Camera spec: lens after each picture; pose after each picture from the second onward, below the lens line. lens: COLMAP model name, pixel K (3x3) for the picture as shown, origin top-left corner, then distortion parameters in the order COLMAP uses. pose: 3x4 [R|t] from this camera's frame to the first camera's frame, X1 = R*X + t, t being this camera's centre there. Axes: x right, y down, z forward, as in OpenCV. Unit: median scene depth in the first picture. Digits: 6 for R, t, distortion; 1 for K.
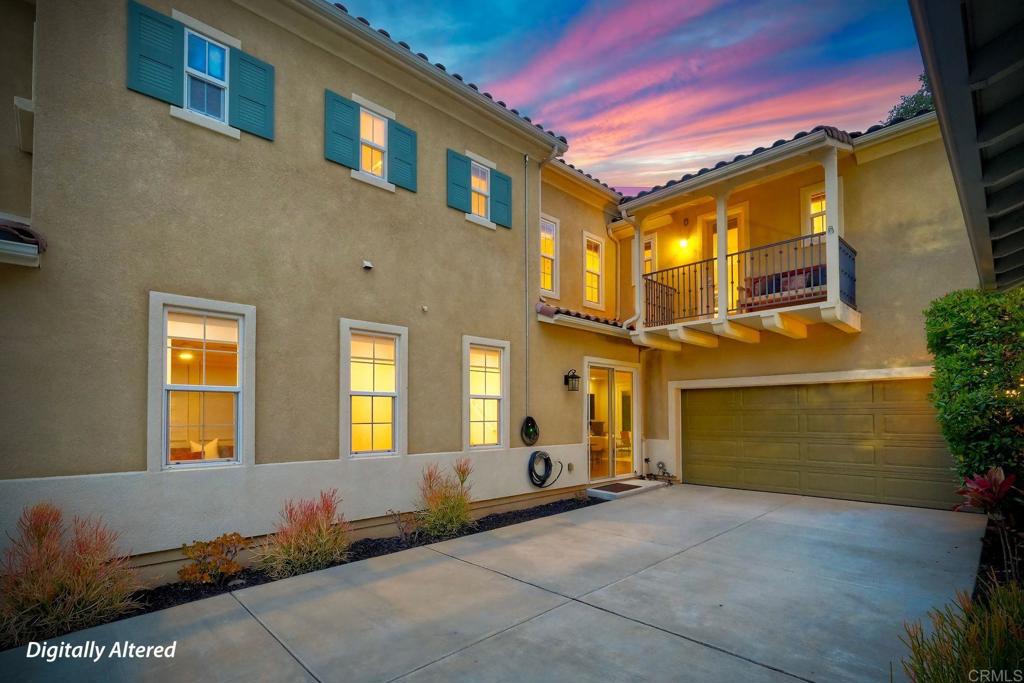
lens RADIAL K [[478.7, 0, 510.4], [0, 478.7, 397.3], [0, 0, 1]] dist [-0.000952, -0.000169]
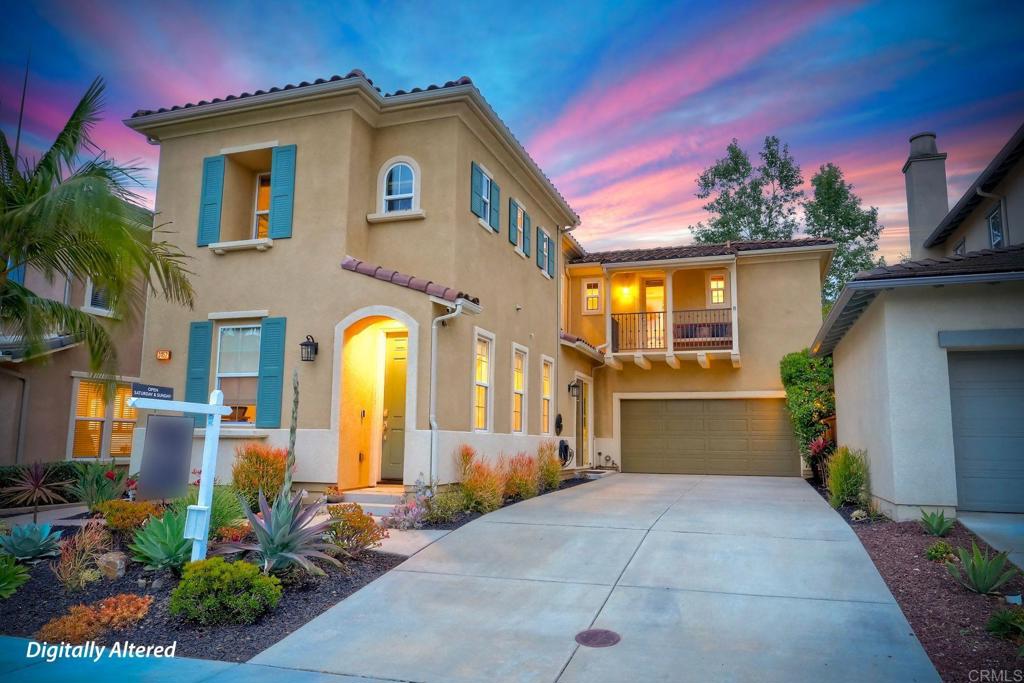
lens RADIAL K [[705.0, 0, 512.0], [0, 705.0, 341.5], [0, 0, 1]] dist [-0.001839, -0.000165]
pose [[0.886554, 0.079879, 0.455677, -0.934826], [-0.032586, 0.993316, -0.110729, 0.057398], [-0.461476, 0.083319, 0.883232, -0.676792]]
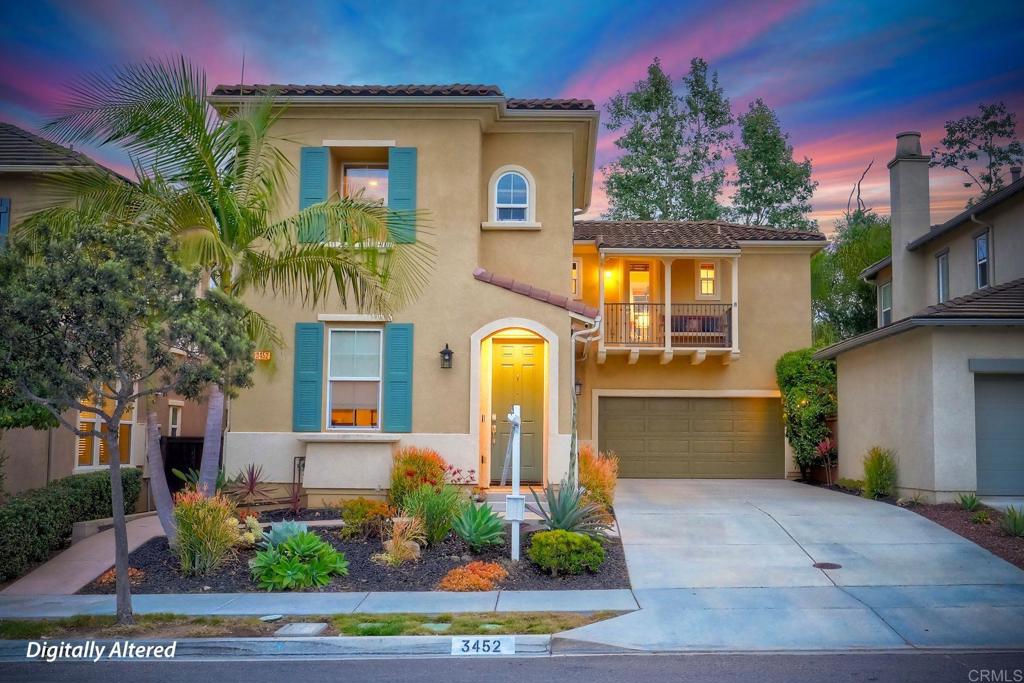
lens RADIAL K [[1125.2, 0, 554.9], [0, 1125.2, 337.4], [0, 0, 1]] dist [-0.005123, -0.004816]
pose [[0.695501, 0.078483, 0.714226, -1.980653], [-0.036525, 0.996593, -0.073944, 0.054417], [-0.717596, 0.025341, 0.695998, -0.977718]]
